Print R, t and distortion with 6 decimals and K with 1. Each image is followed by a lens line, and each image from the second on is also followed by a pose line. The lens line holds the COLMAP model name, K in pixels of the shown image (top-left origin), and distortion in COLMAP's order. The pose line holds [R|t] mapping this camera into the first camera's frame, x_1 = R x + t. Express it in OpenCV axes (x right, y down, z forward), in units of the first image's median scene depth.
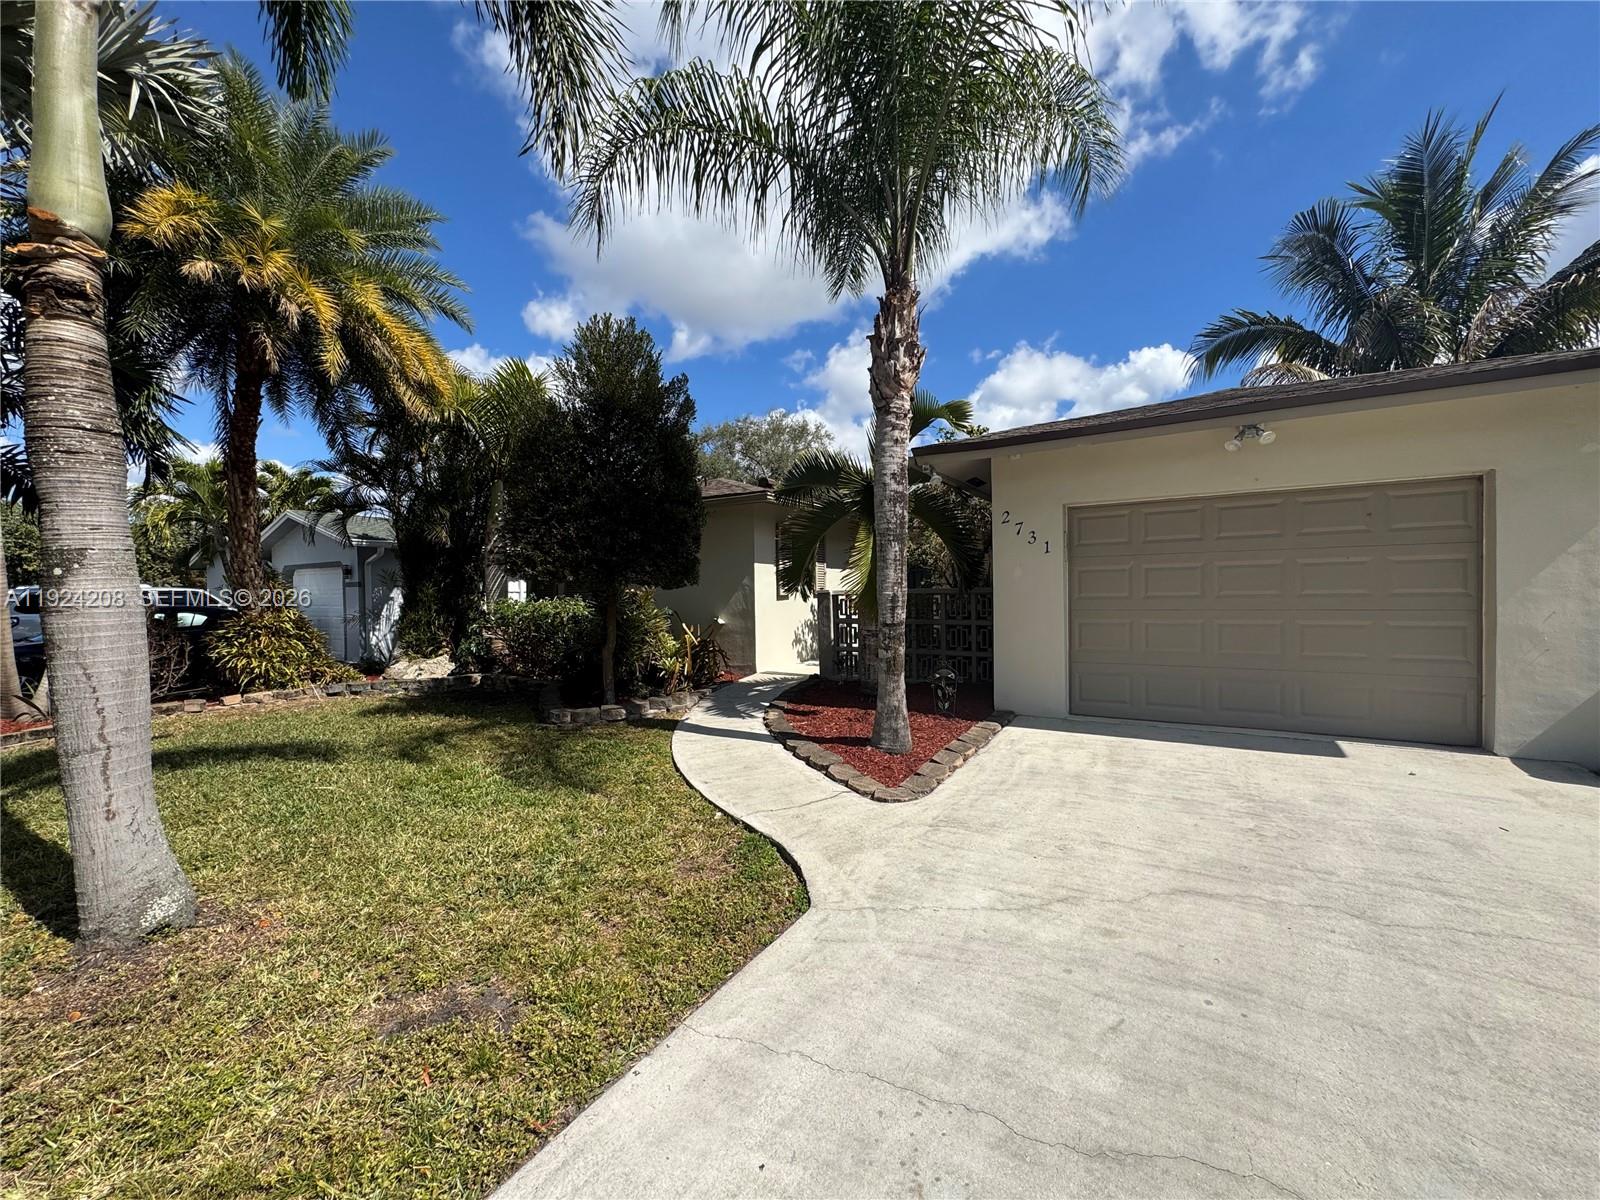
lens RADIAL K [[639.4, 0, 802.4], [0, 639.4, 604.9], [0, 0, 1]] dist [-0.003285, 0.000821]
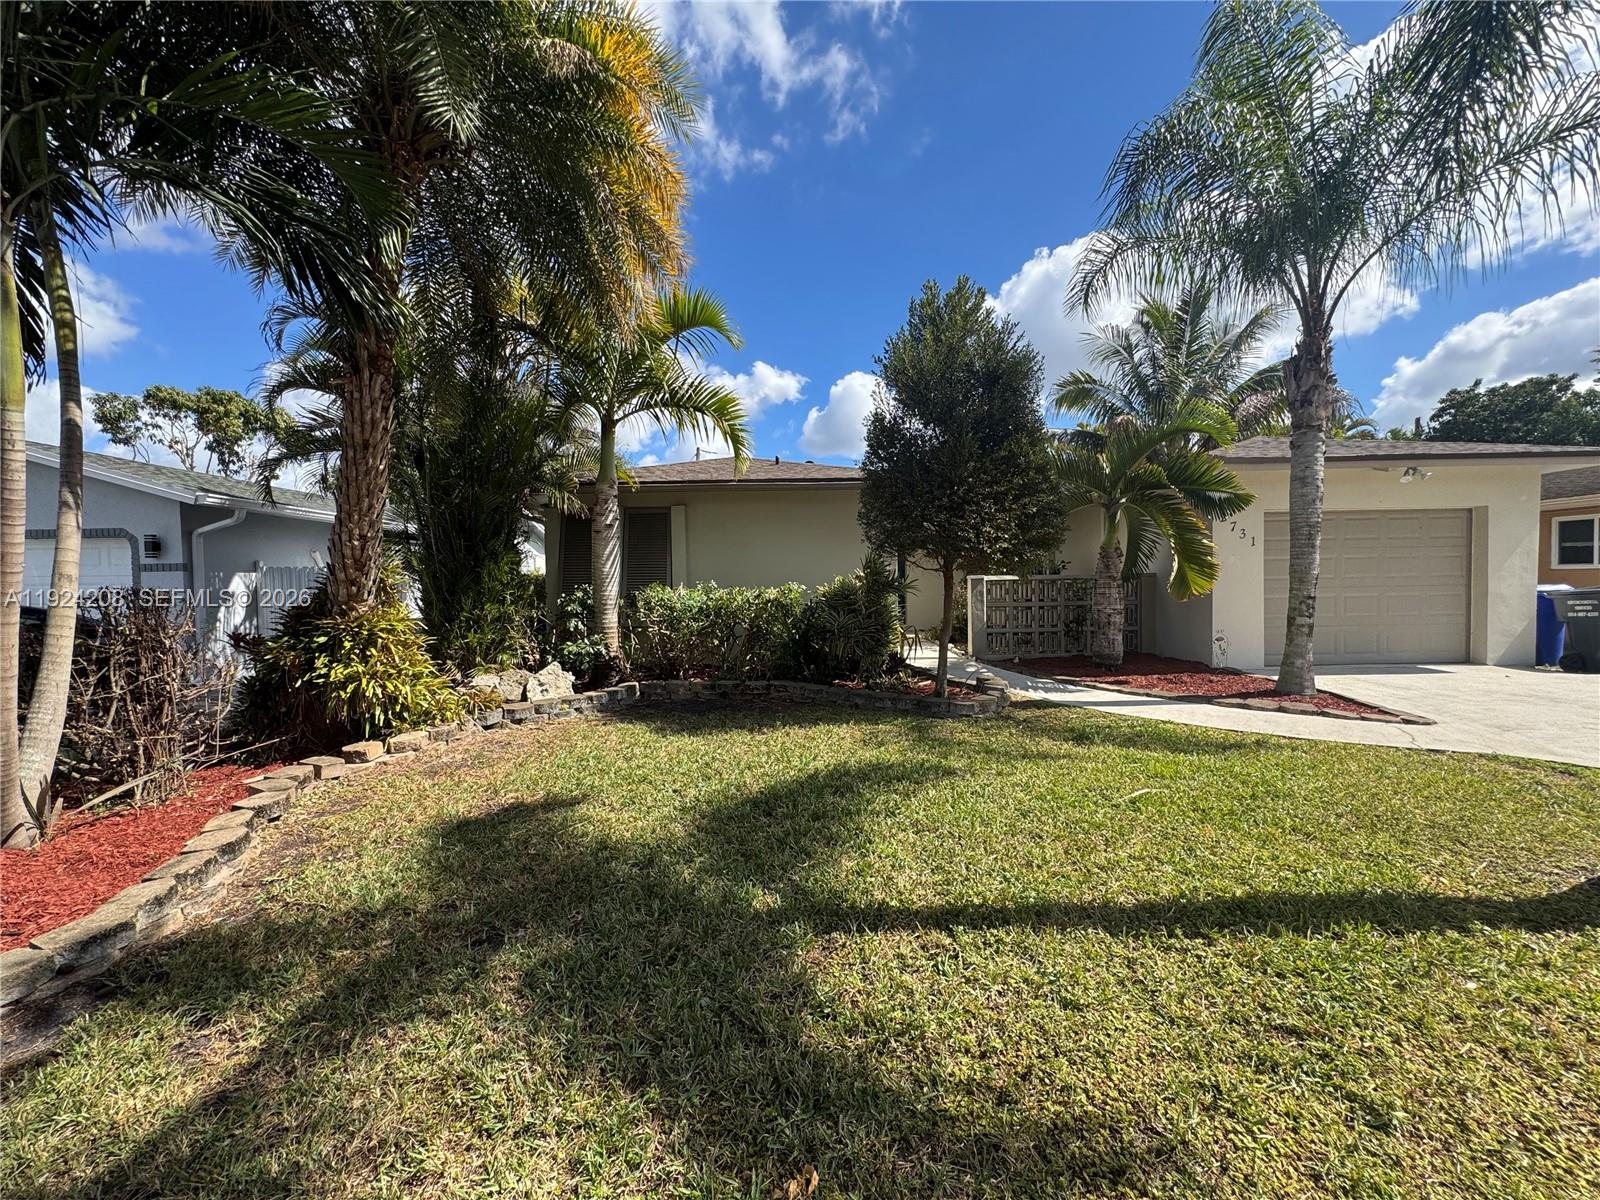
lens RADIAL K [[639.4, 0, 799.6], [0, 639.4, 603.4], [0, 0, 1]] dist [-0.003285, 0.000821]
pose [[0.853585, -0.015998, 0.520709, -1.490450], [0.014269, 0.999871, 0.007329, 0.020466], [-0.520759, 0.001174, 0.853703, 0.481811]]
